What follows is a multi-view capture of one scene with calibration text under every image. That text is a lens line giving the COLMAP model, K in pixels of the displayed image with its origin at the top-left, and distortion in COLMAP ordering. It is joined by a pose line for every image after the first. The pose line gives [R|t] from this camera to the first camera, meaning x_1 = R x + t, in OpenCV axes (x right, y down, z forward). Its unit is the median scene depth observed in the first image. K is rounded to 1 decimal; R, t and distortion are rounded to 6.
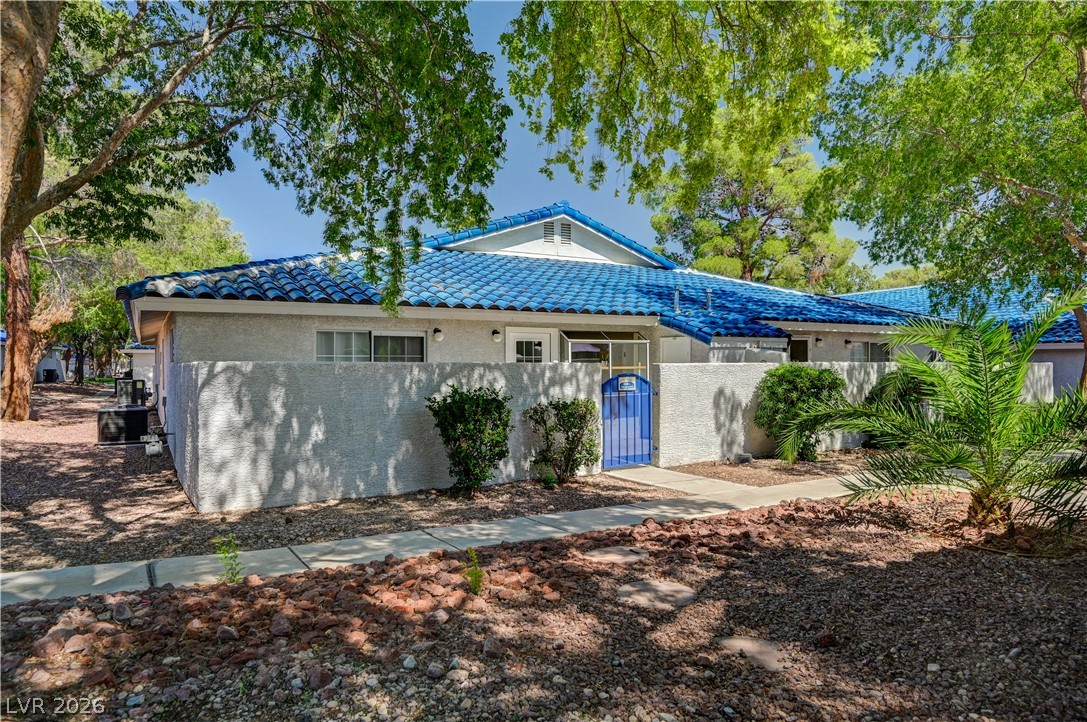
lens RADIAL K [[697.7, 0, 544.5], [0, 697.7, 360.8], [0, 0, 1]] dist [0.005026, 0.000339]
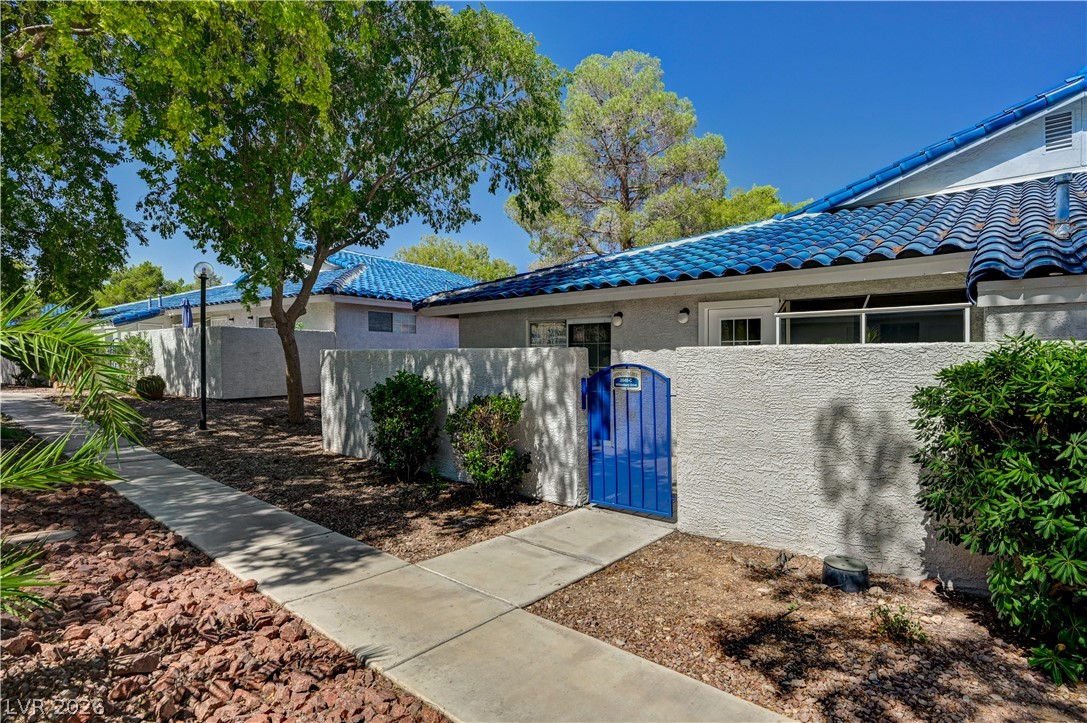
lens RADIAL K [[547.4, 0, 544.6], [0, 547.4, 358.7], [0, 0, 1]] dist [0.004213, 0.001094]
pose [[0.322624, 0.006254, -0.946507, 0.521083], [0.005265, 0.999951, 0.008401, 0.008216], [0.946513, -0.007694, 0.322575, 0.715941]]
